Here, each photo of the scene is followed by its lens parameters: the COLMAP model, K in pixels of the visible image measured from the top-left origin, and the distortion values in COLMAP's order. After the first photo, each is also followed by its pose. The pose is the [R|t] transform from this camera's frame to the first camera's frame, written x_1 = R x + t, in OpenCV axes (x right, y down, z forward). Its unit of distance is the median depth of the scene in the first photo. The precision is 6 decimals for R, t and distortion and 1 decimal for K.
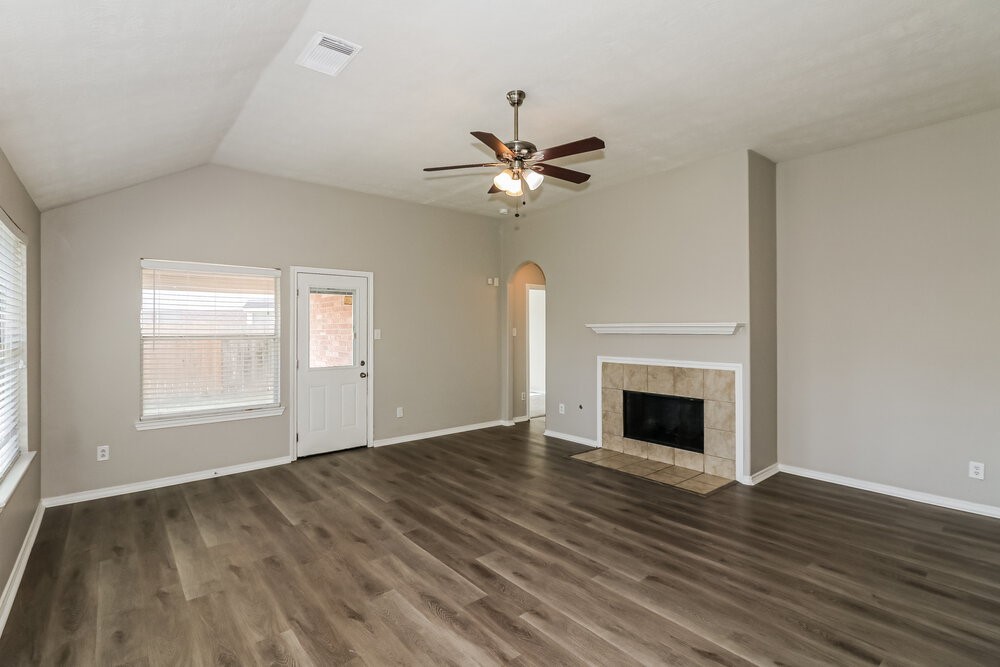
lens RADIAL K [[475.1, 0, 496.1], [0, 475.1, 332.5], [0, 0, 1]] dist [-0.000035, -0.000263]
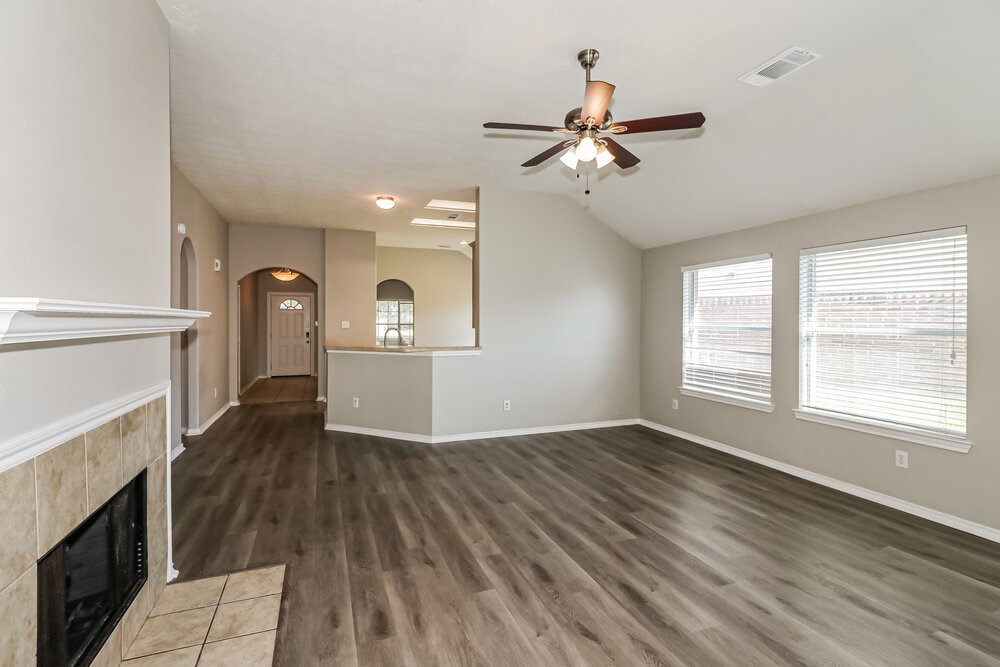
lens RADIAL K [[475.1, 0, 496.1], [0, 475.1, 332.5], [0, 0, 1]] dist [-0.000035, -0.000263]
pose [[-0.946995, -0.006276, 0.321186, -0.083301], [0.004729, 0.999428, 0.033475, -0.015038], [-0.321213, 0.033219, -0.946424, 2.091661]]
